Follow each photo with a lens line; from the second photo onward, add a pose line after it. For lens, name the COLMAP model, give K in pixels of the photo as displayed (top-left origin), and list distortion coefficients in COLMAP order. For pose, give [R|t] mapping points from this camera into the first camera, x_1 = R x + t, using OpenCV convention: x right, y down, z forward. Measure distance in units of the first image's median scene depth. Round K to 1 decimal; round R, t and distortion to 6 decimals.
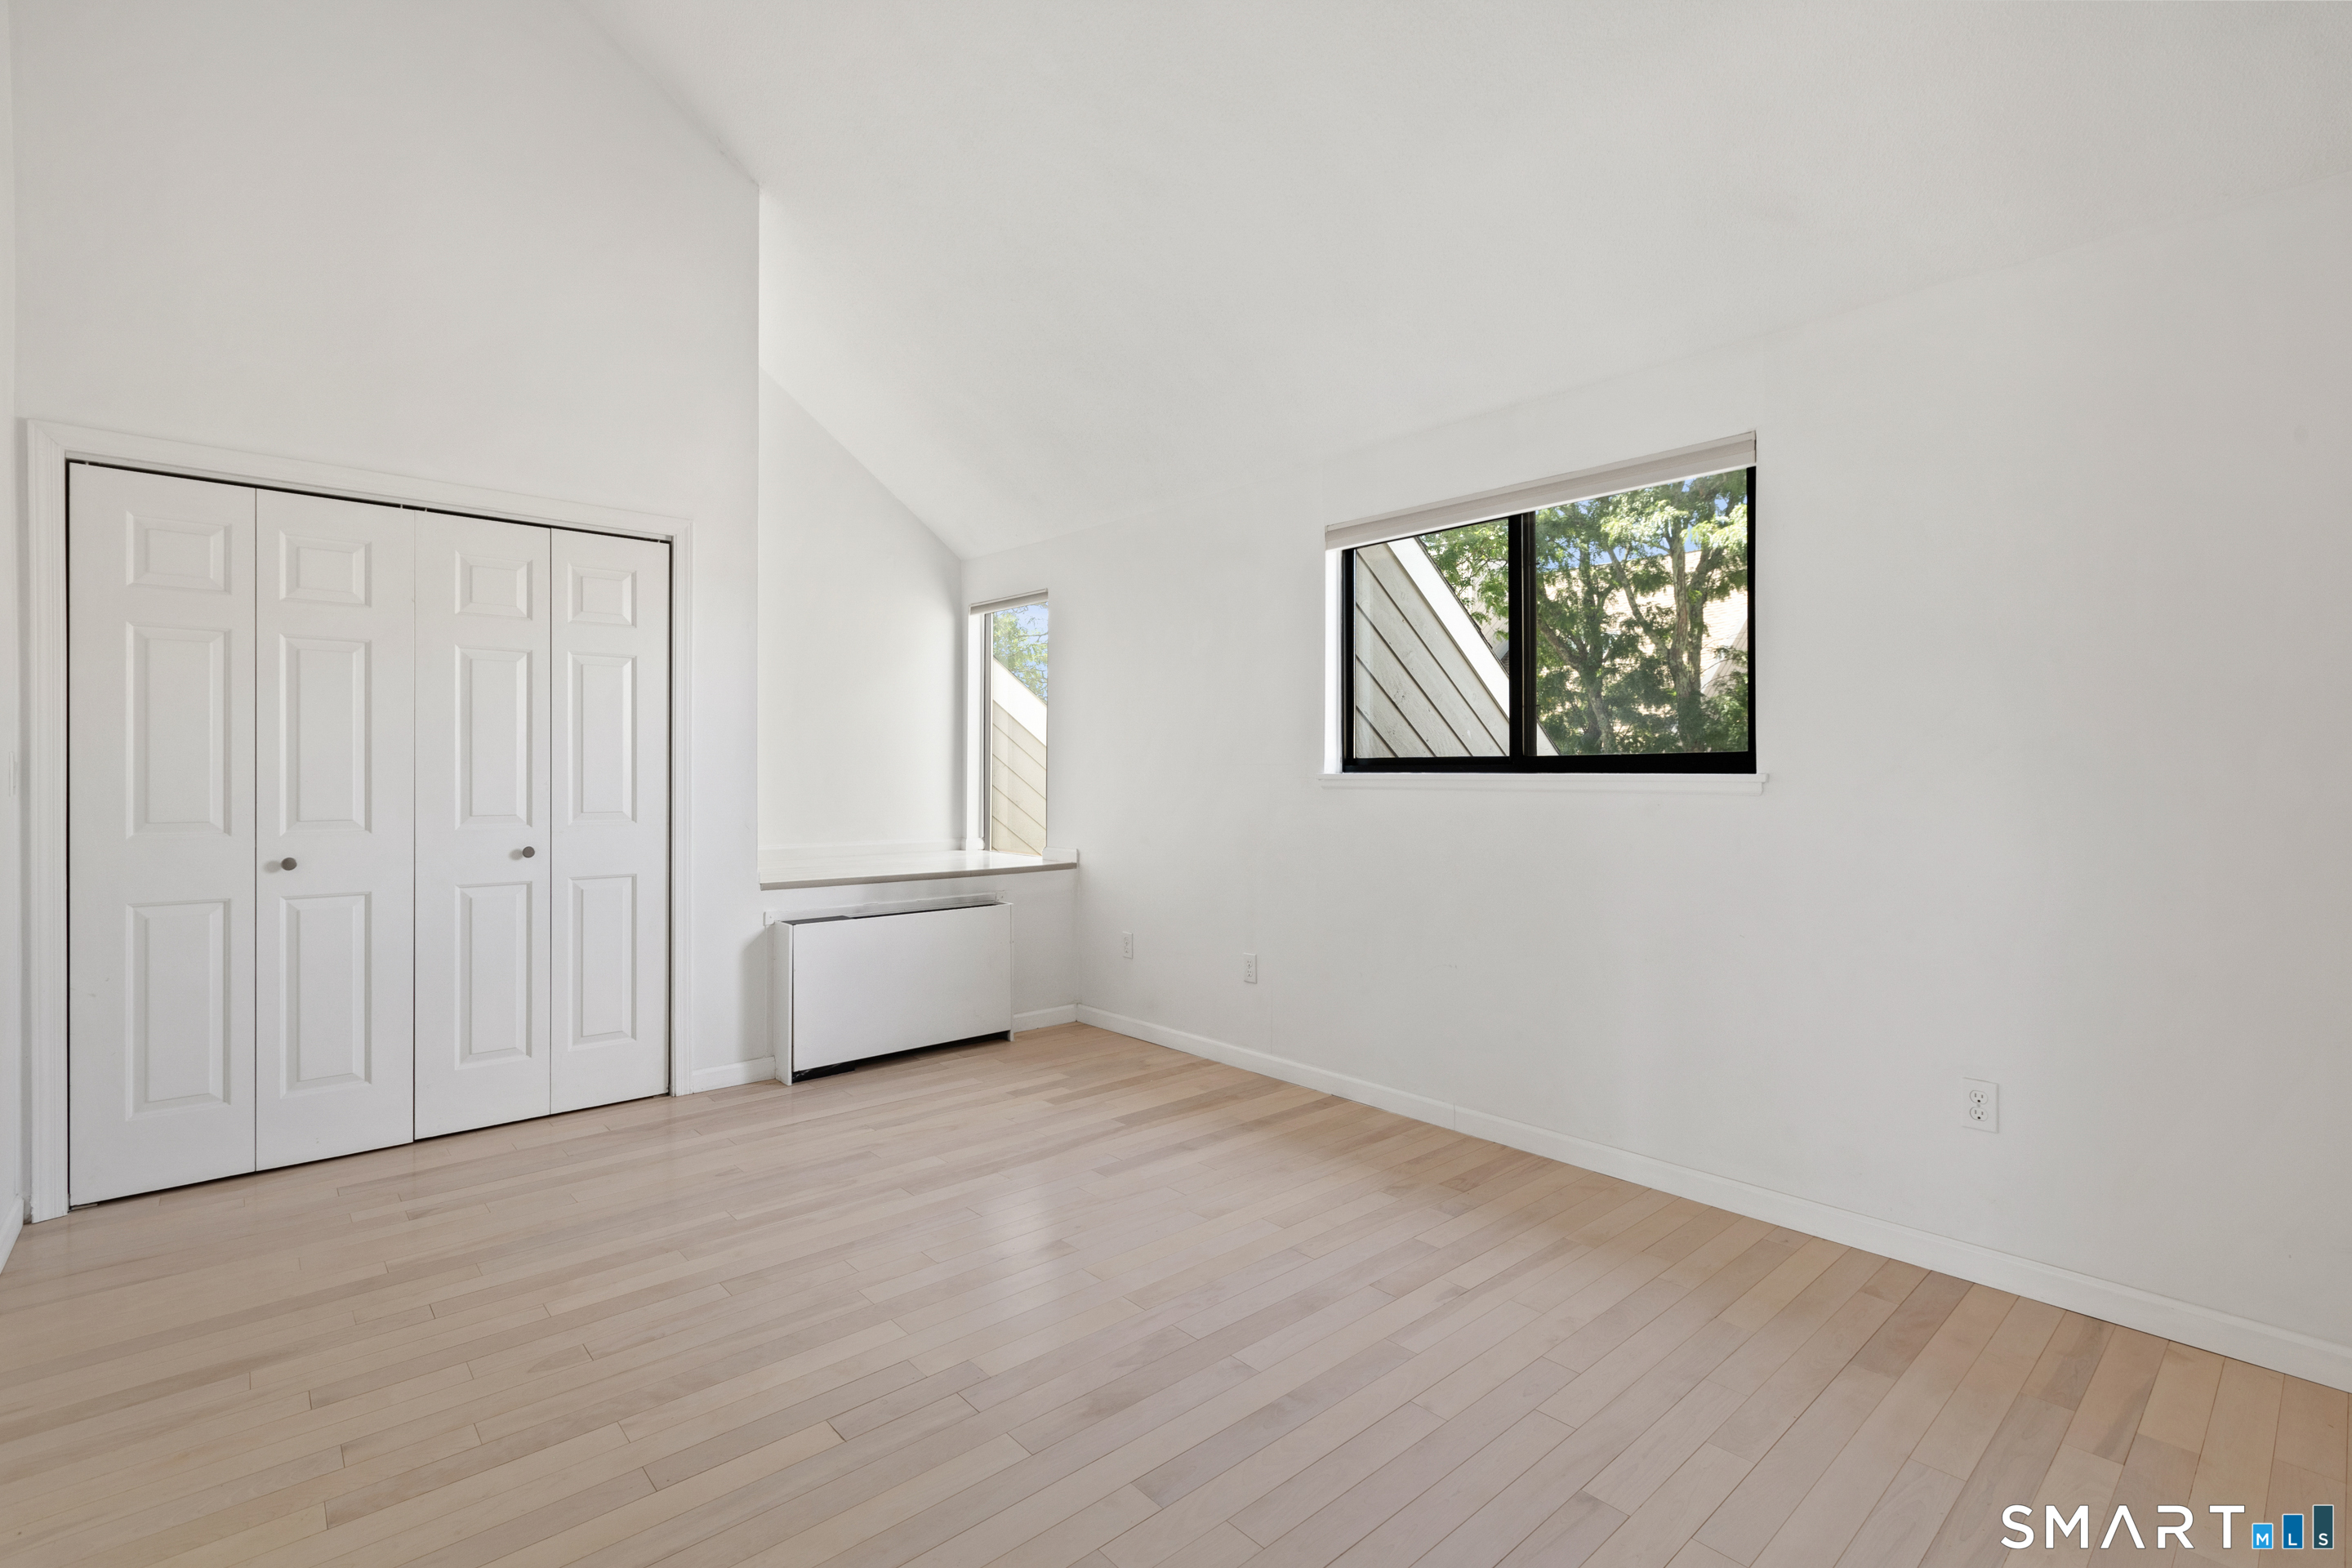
lens RADIAL K [[1071.8, 0, 1176.9], [0, 1071.8, 780.1], [0, 0, 1]] dist [0.001258, -0.000104]
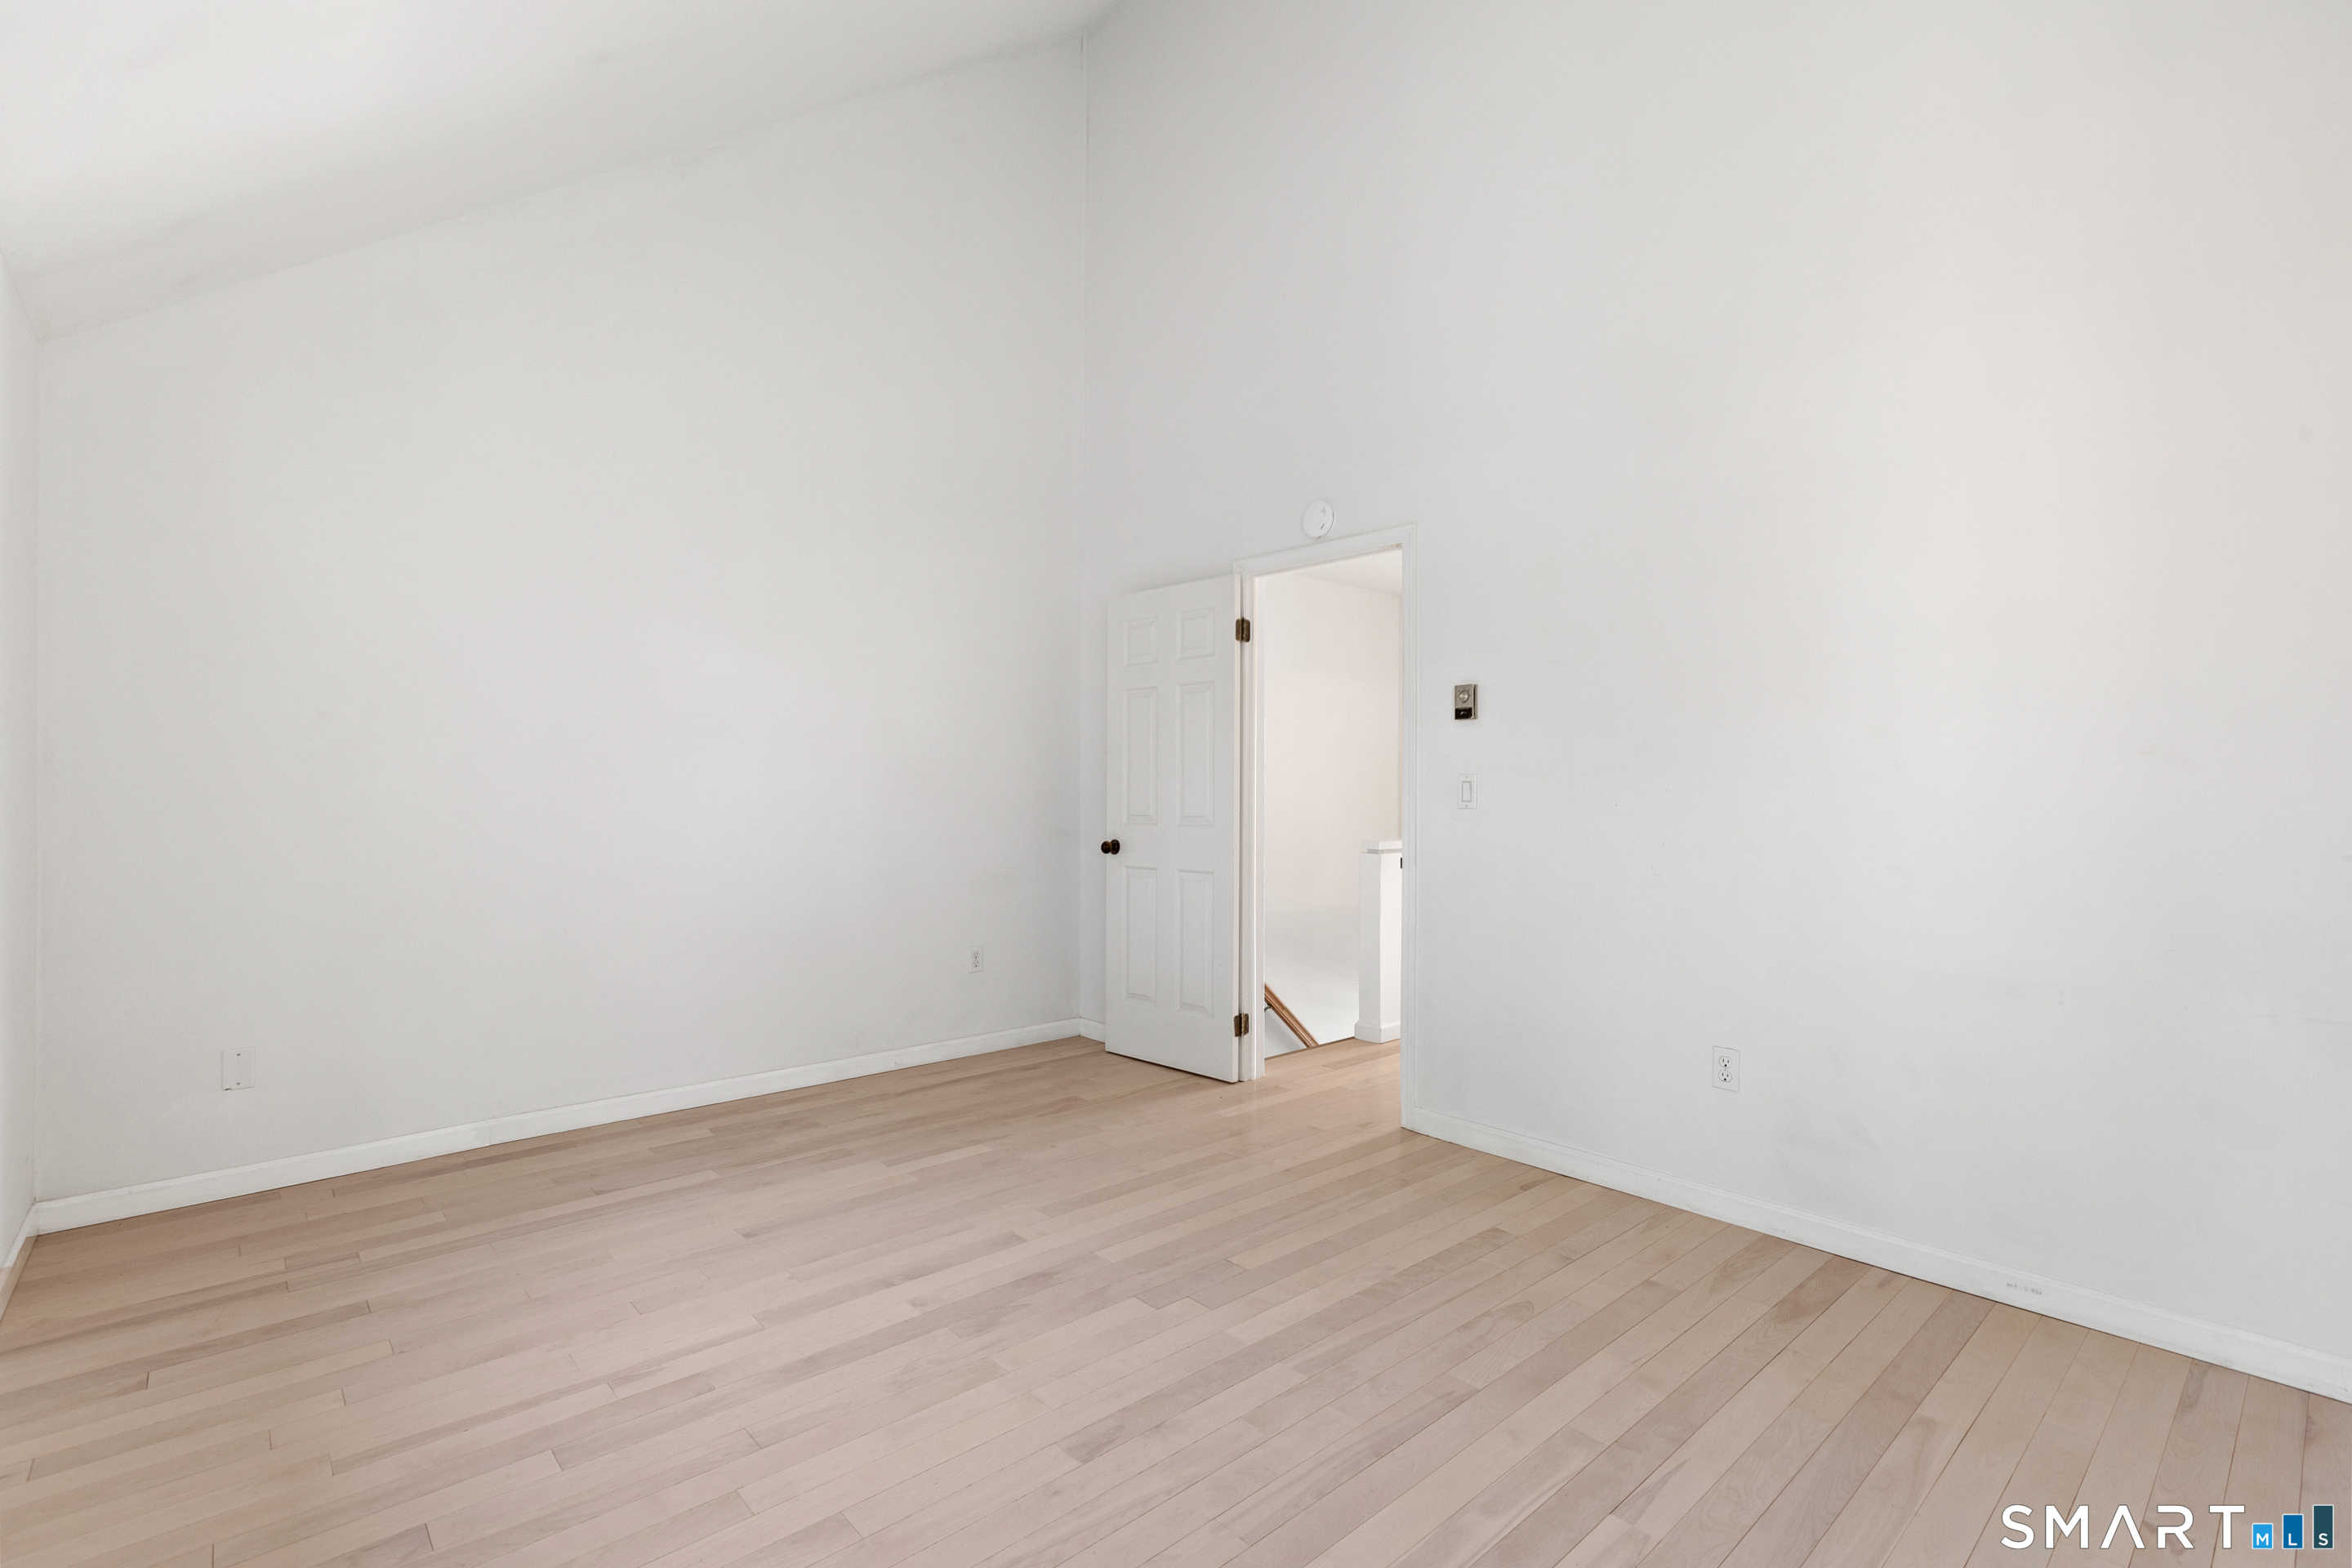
lens RADIAL K [[1071.8, 0, 1175.1], [0, 1071.8, 785.6], [0, 0, 1]] dist [0.001258, -0.000104]
pose [[-0.999991, -0.004231, -0.000852, -0.196778], [-0.004231, 0.999991, 0.000112, -0.010357], [0.000852, 0.000116, -1.000000, 1.996420]]
